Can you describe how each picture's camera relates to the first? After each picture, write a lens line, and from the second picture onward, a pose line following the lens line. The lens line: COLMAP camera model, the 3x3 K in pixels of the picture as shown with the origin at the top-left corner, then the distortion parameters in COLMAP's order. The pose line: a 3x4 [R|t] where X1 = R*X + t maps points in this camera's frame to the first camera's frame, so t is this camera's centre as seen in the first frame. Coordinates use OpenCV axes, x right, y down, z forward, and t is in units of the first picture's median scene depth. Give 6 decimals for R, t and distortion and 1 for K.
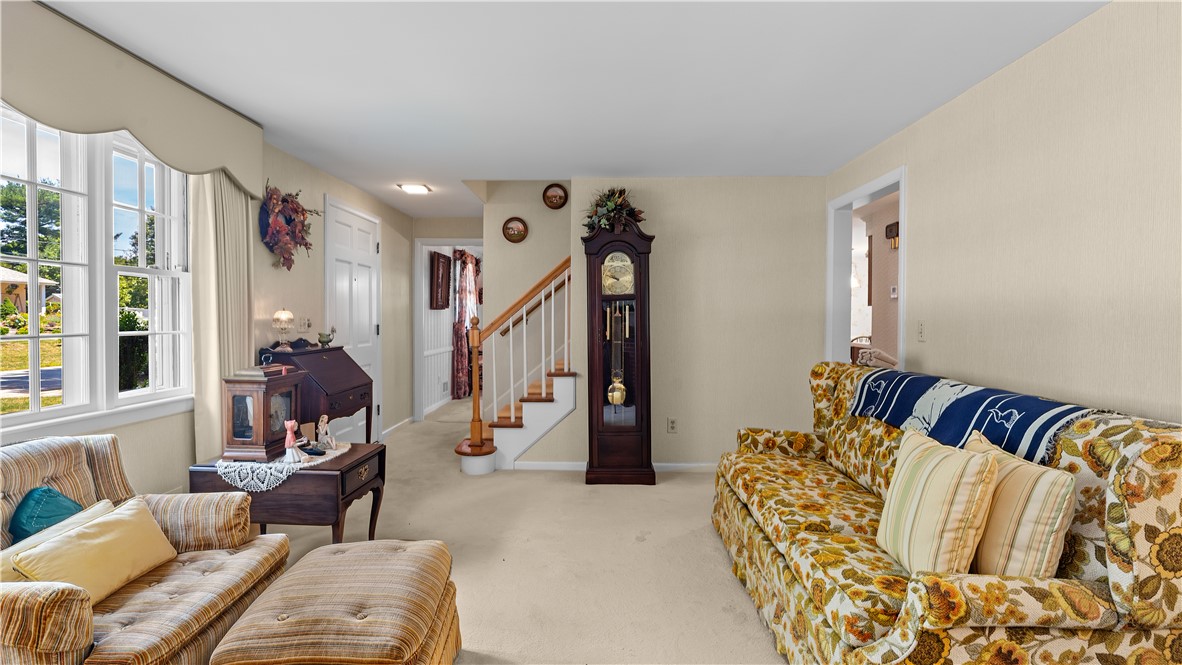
lens RADIAL K [[576.2, 0, 591.0], [0, 576.2, 332.5], [0, 0, 1]] dist [0.000506, 0.000118]
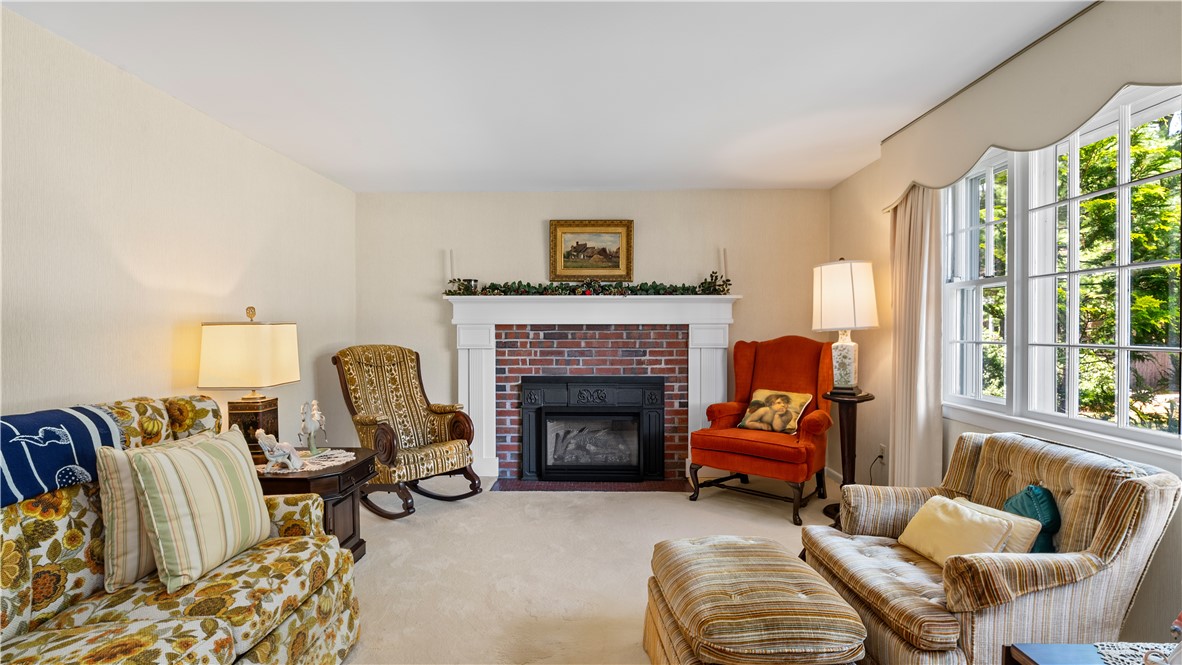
lens RADIAL K [[576.2, 0, 591.0], [0, 576.2, 332.5], [0, 0, 1]] dist [0.000506, 0.000118]
pose [[-0.999836, -0.002290, -0.017956, -0.099388], [-0.002740, 0.999681, 0.025089, -0.038009], [0.017893, 0.025134, -0.999524, 1.932211]]
